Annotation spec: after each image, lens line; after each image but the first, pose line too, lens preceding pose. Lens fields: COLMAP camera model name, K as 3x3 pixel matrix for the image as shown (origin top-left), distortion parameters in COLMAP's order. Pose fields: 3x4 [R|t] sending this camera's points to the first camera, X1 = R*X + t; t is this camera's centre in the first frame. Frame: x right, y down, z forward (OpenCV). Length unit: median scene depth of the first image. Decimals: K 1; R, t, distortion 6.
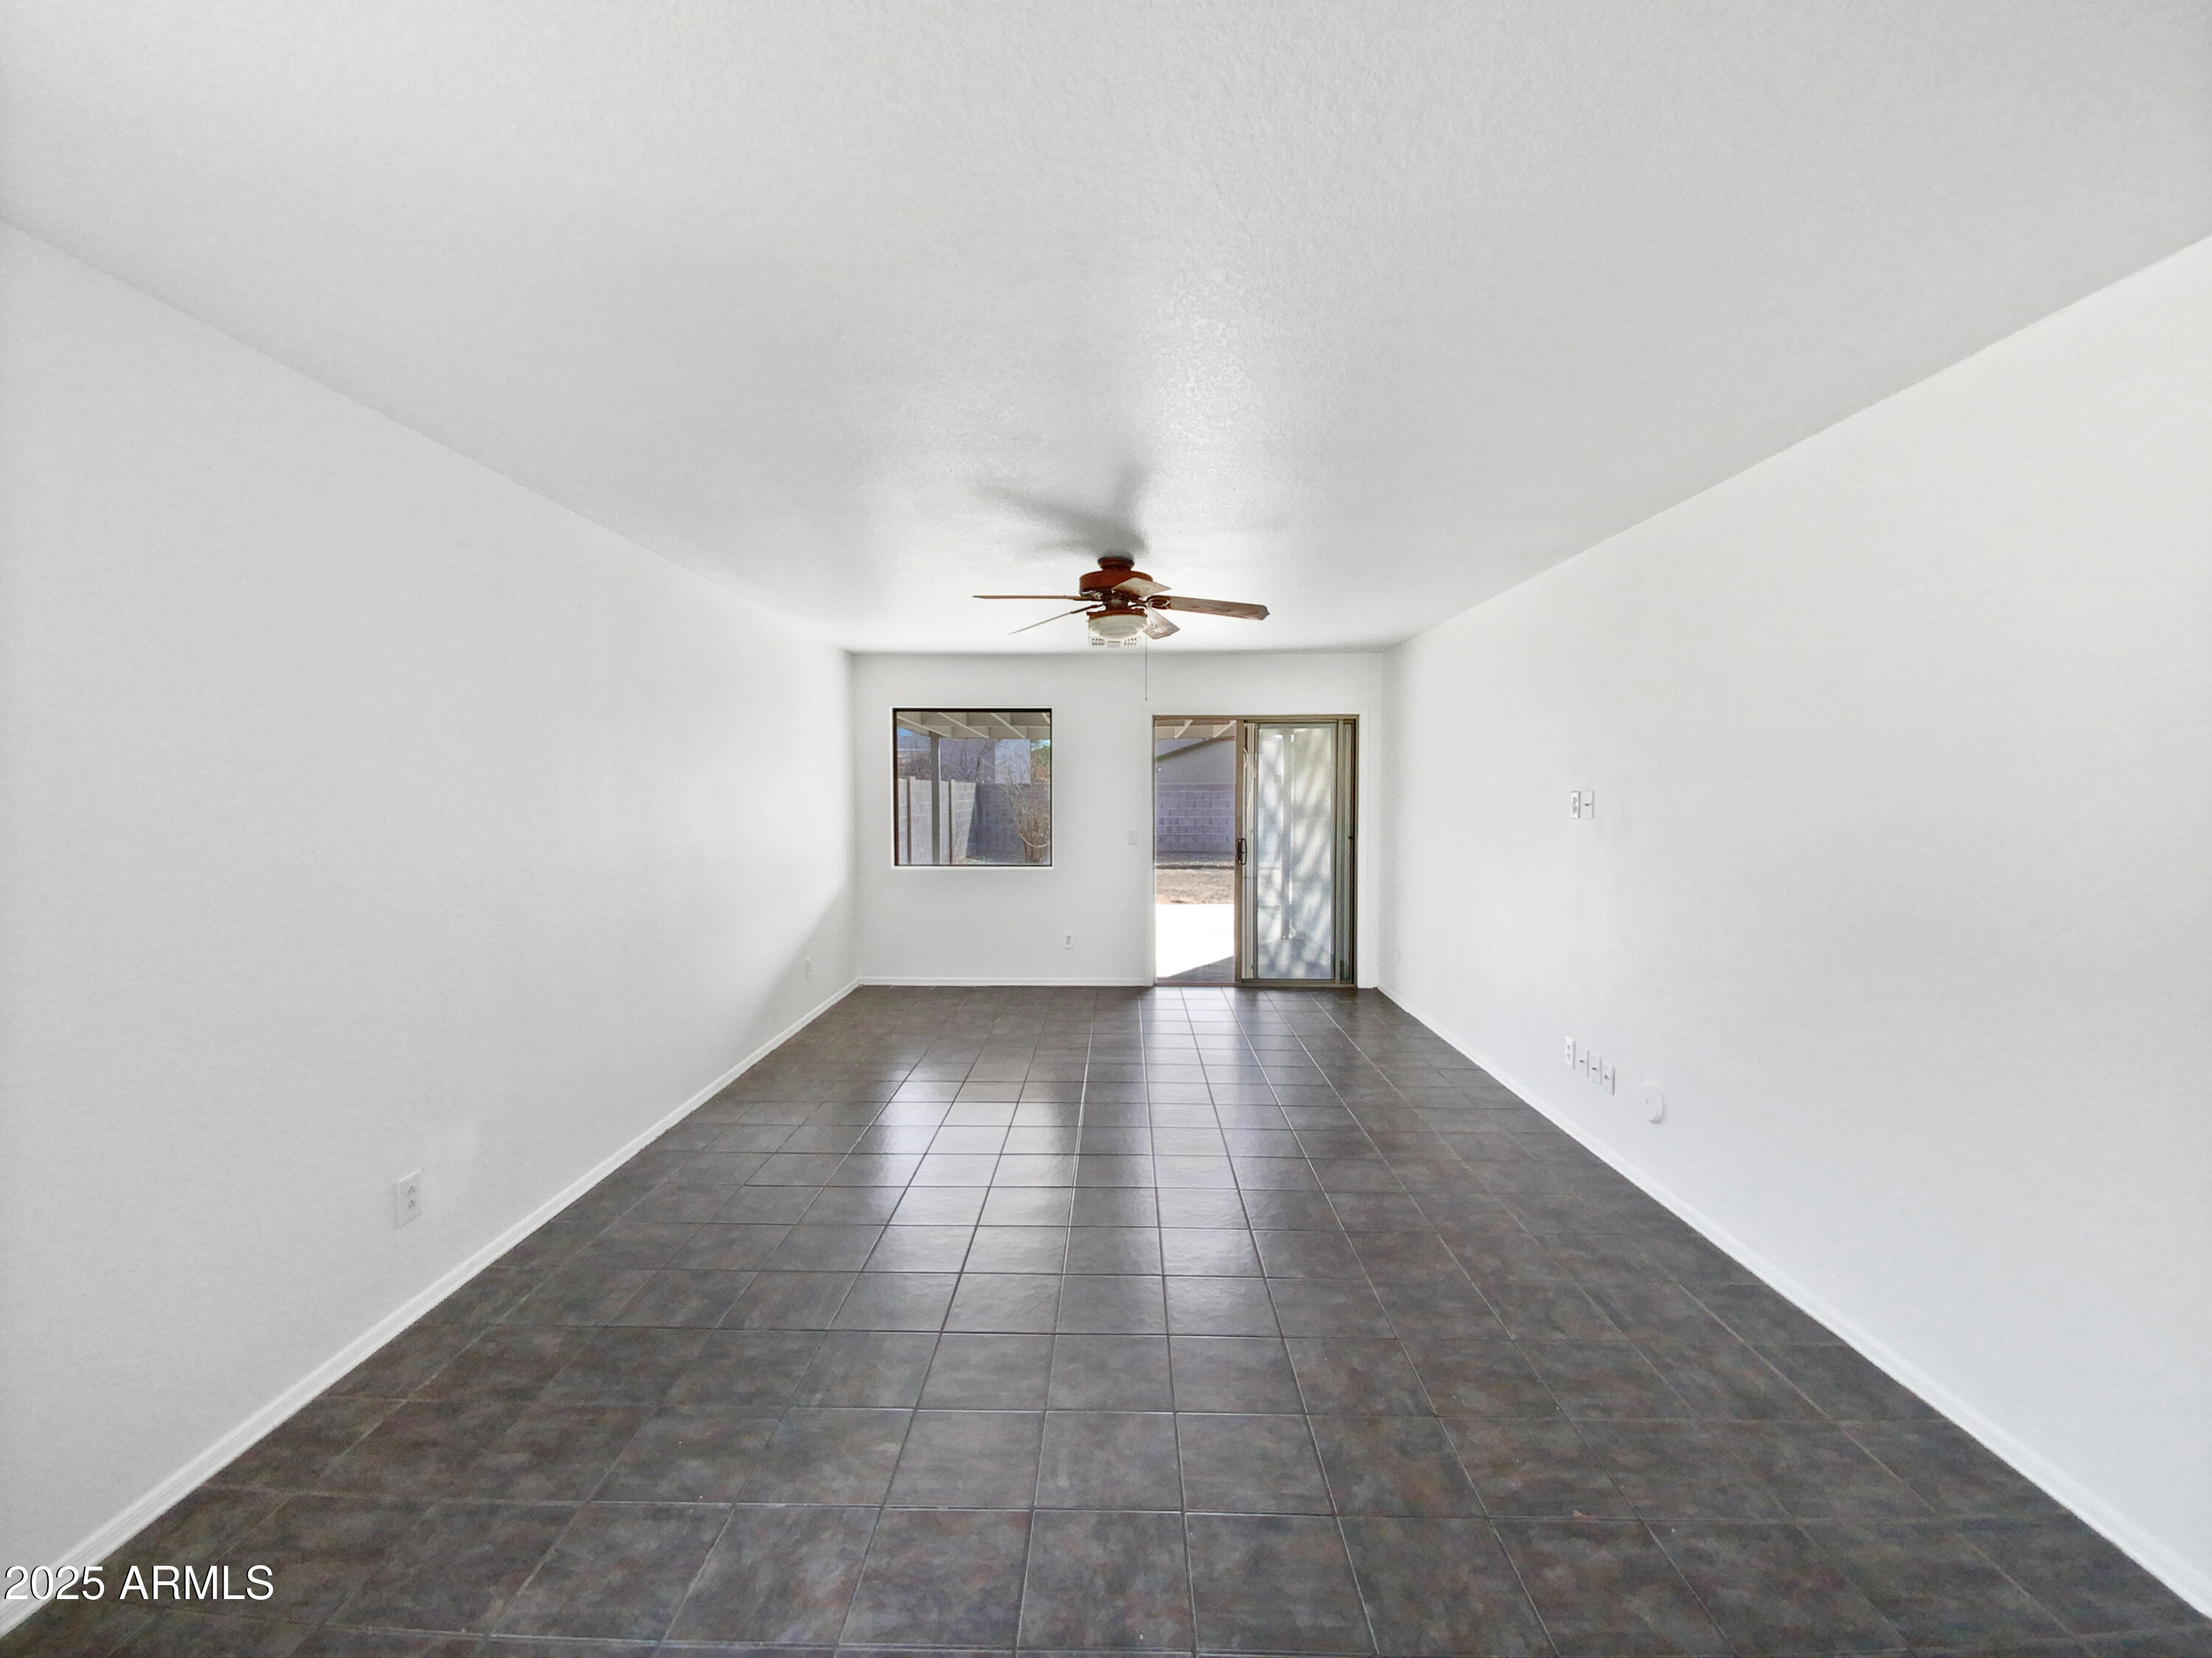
lens RADIAL K [[997.5, 0, 1096.8], [0, 997.5, 824.7], [0, 0, 1]] dist [0.003686, -0.000346]
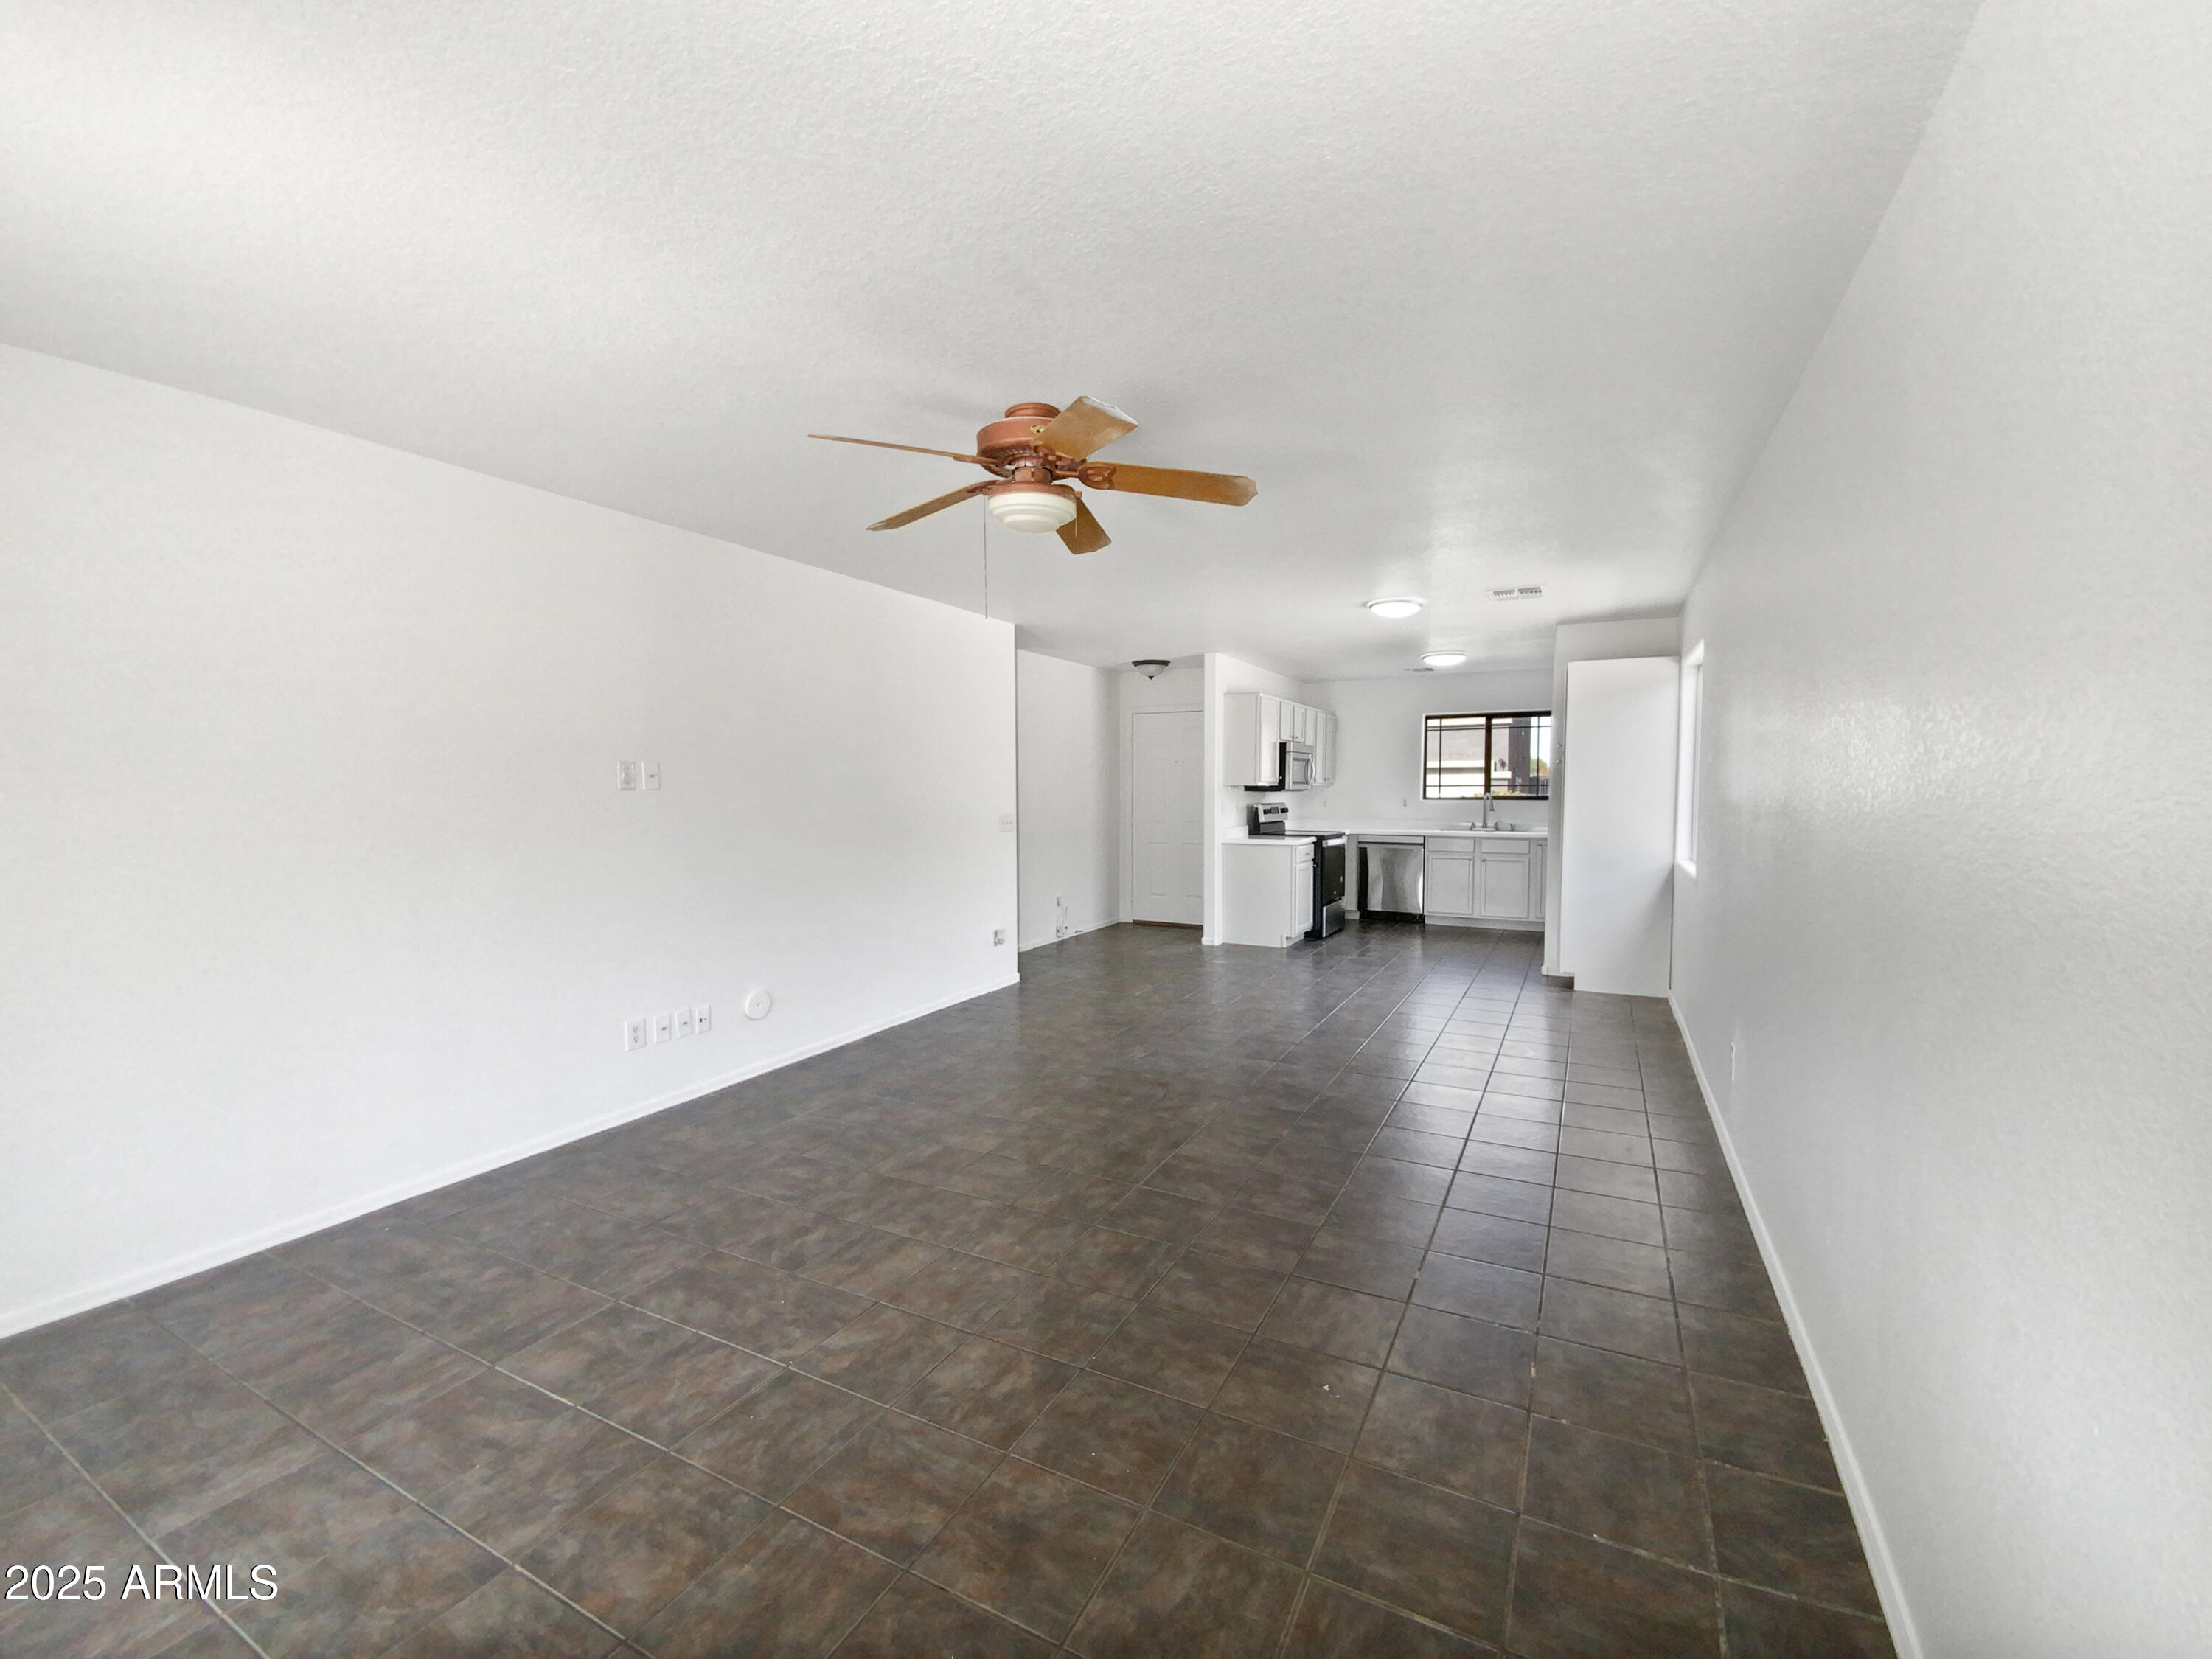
lens RADIAL K [[964.5, 0, 1029.6], [0, 964.5, 831.9], [0, 0, 1]] dist [0.001171, -0.000249]
pose [[-0.874110, -0.019155, 0.485350, -0.359506], [0.022063, 0.996625, 0.079068, -0.038909], [-0.485226, 0.079823, -0.870738, 1.880893]]
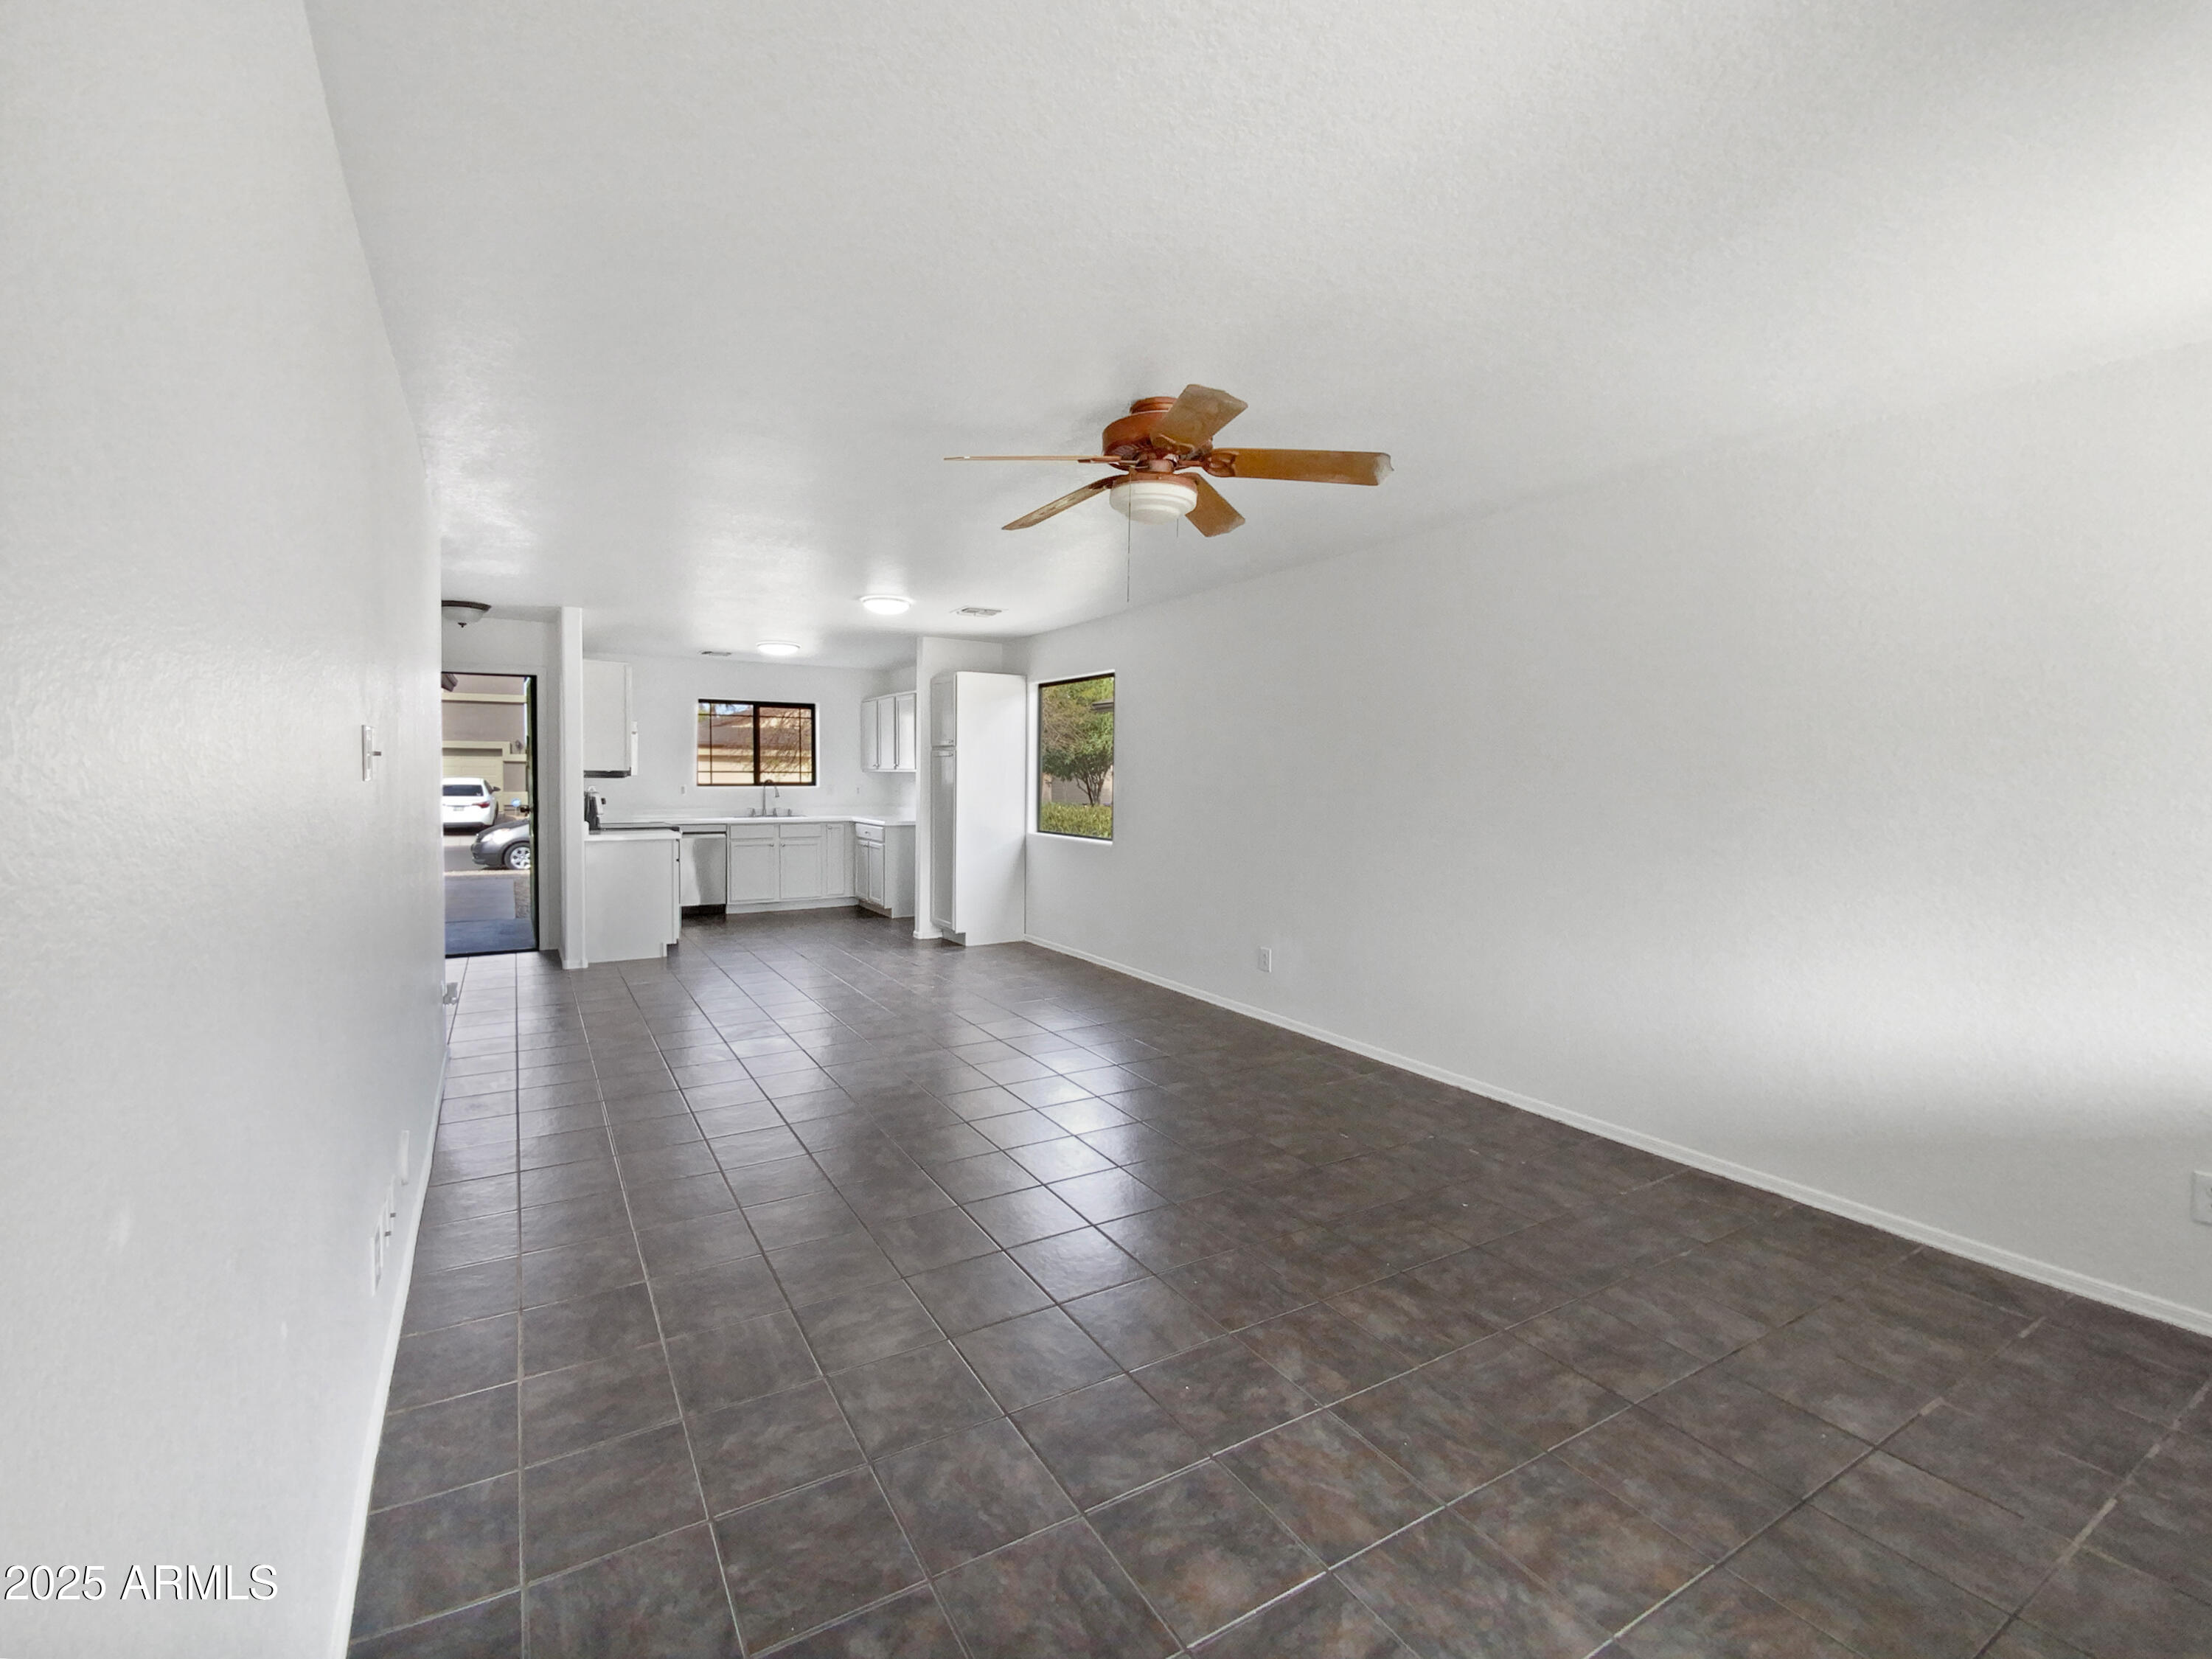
lens RADIAL K [[997.6, 0, 1096.8], [0, 997.6, 825.2], [0, 0, 1]] dist [0.003686, -0.000346]
pose [[-0.851065, 0.017733, -0.524761, 0.494420], [-0.030420, 0.996085, 0.082996, -0.044513], [0.524178, 0.086598, -0.847194, 1.850252]]
